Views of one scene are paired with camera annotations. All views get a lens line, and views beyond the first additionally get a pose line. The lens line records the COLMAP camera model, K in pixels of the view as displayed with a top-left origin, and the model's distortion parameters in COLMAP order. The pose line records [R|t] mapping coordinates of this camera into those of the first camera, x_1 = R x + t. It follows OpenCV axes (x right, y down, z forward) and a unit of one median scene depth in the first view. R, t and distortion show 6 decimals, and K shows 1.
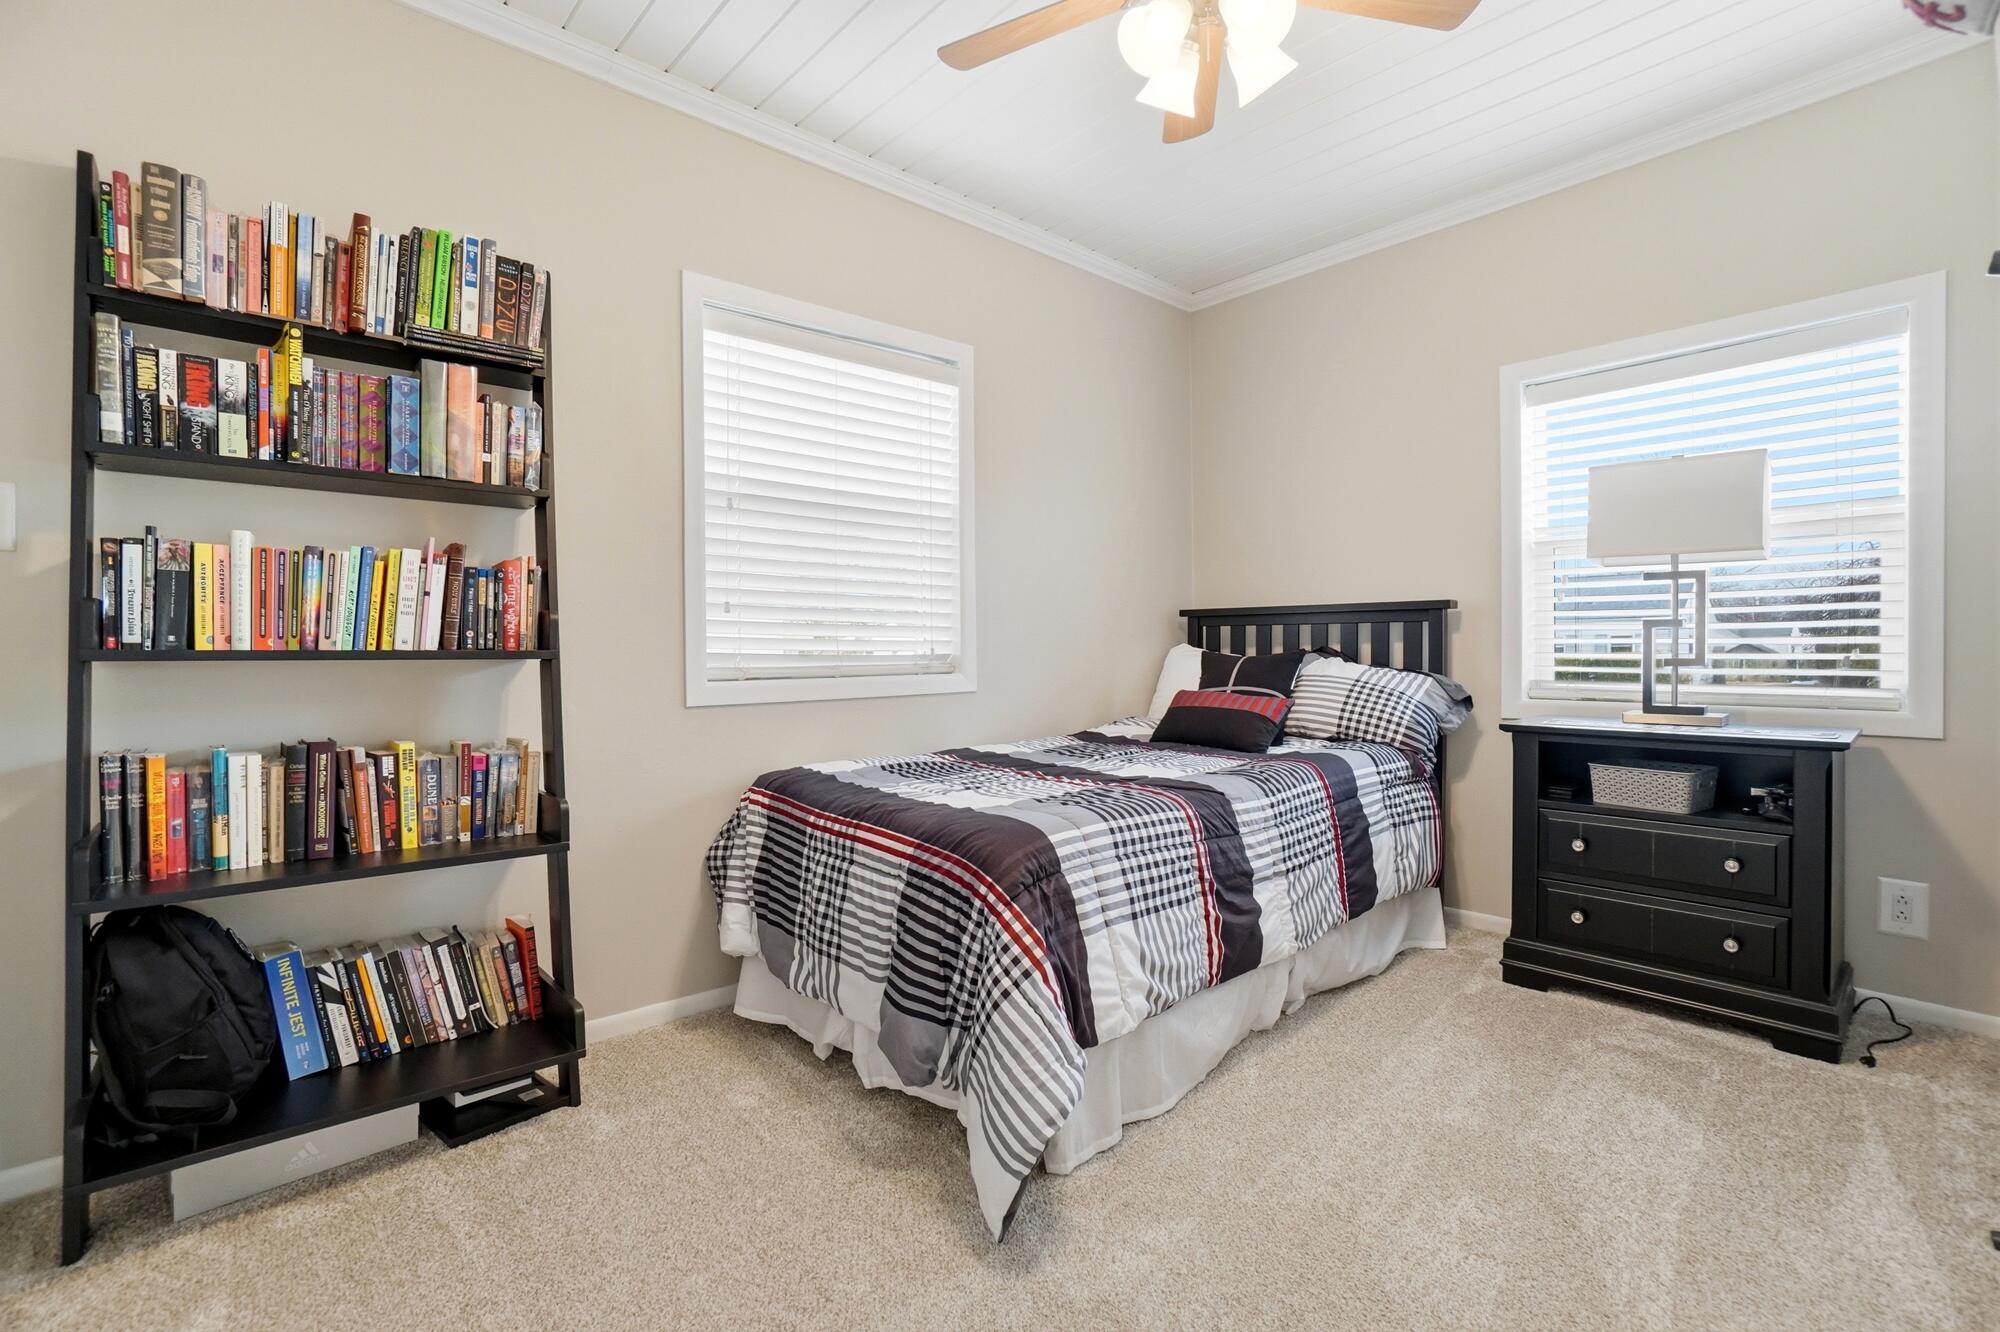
lens RADIAL K [[890.3, 0, 982.4], [0, 890.3, 652.3], [0, 0, 1]] dist [-0.058756, 0.021223]
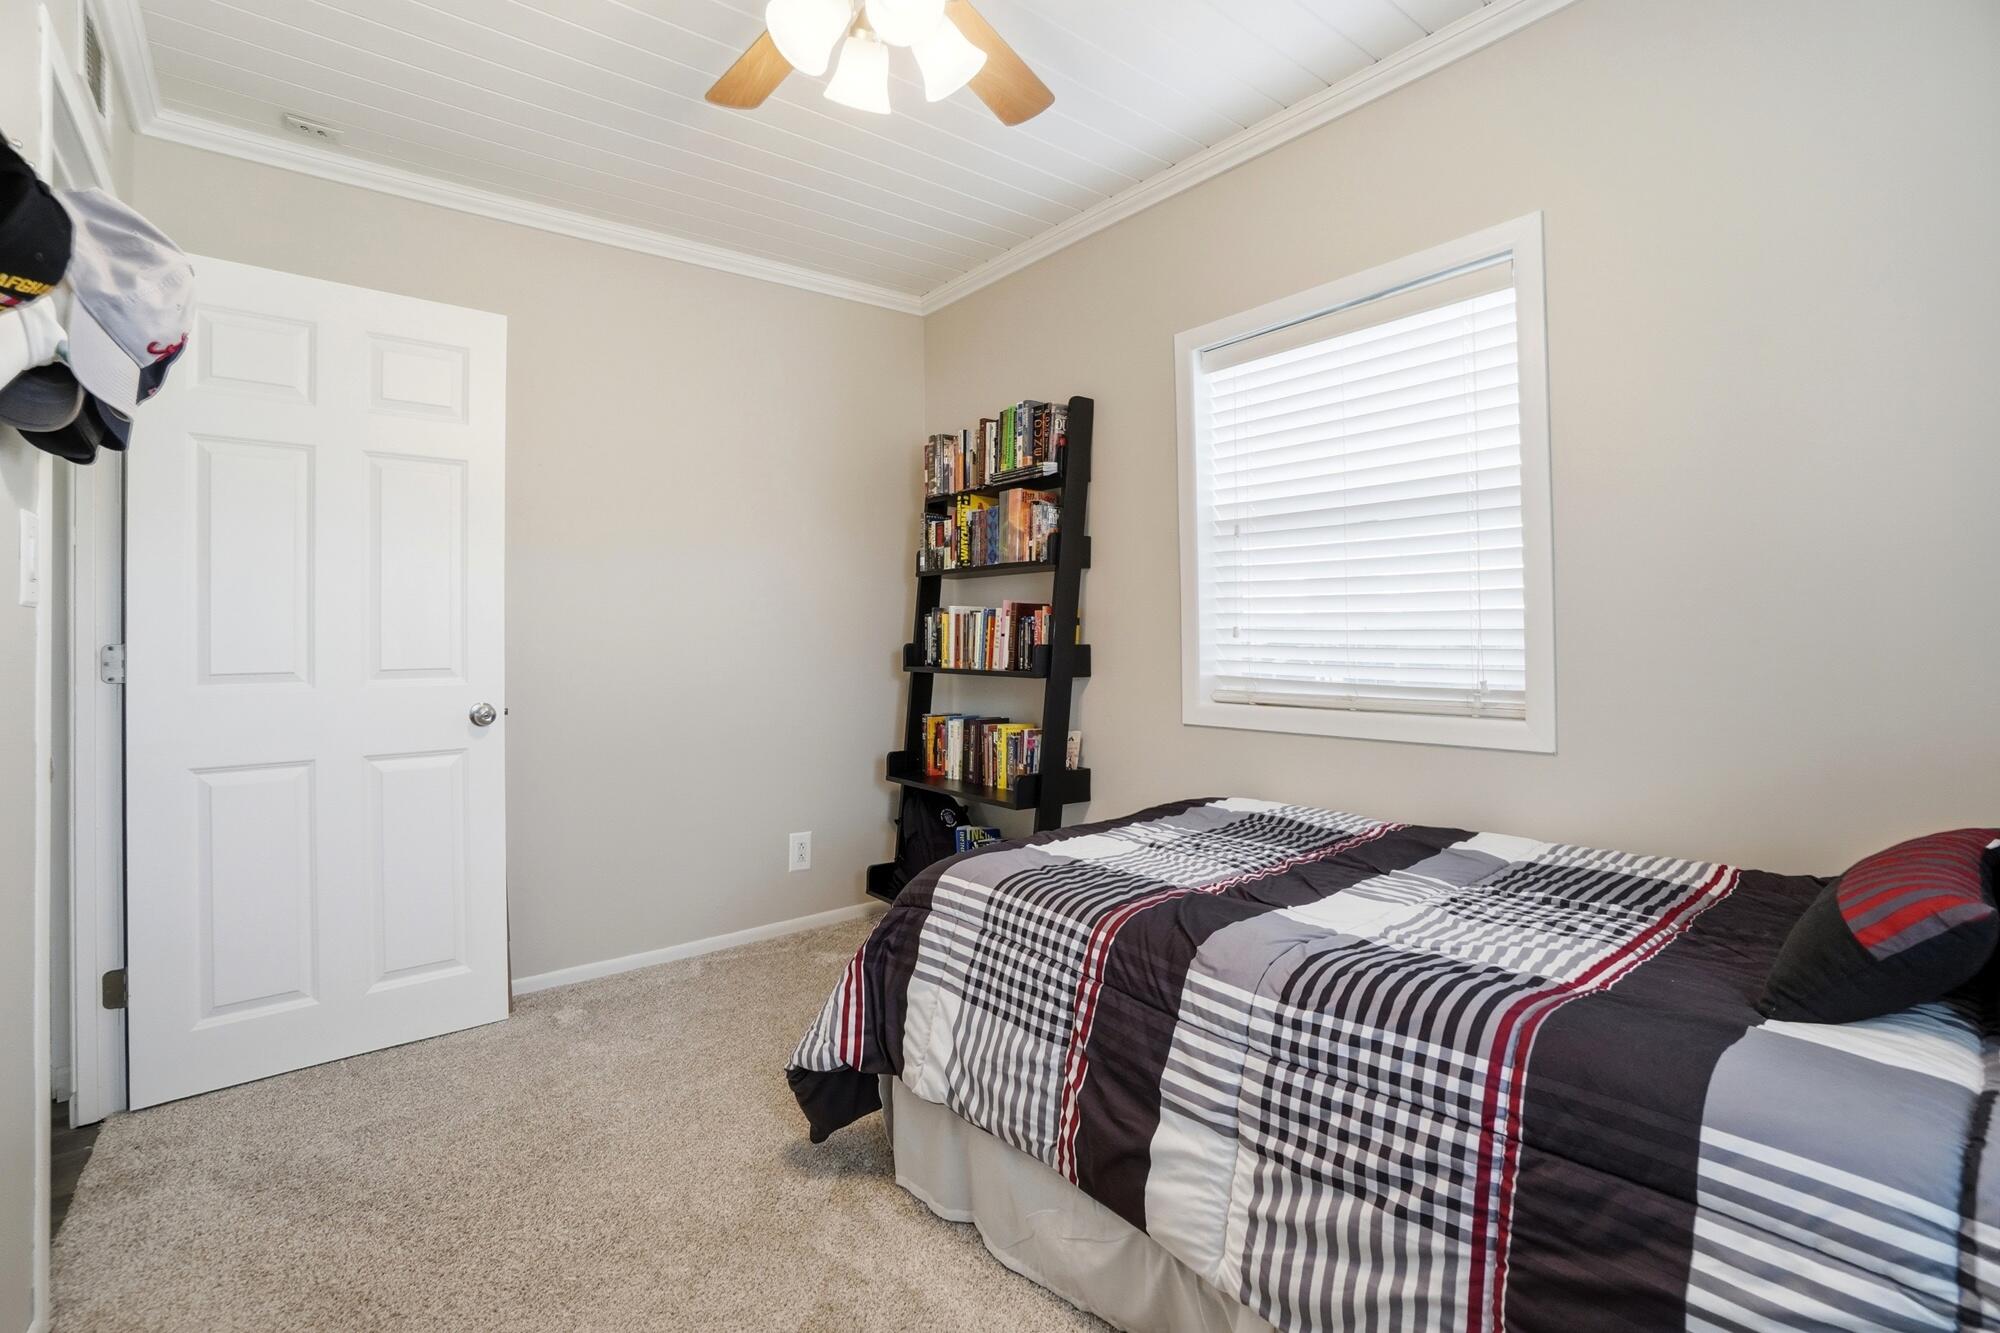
lens RADIAL K [[894.5, 0, 981.5], [0, 894.5, 656.6], [0, 0, 1]] dist [-0.063062, 0.021614]
pose [[-0.049501, 0.020615, -0.998561, 0.986145], [-0.000202, 0.999787, 0.020651, -0.058527], [0.998774, 0.001224, -0.049486, 0.988961]]
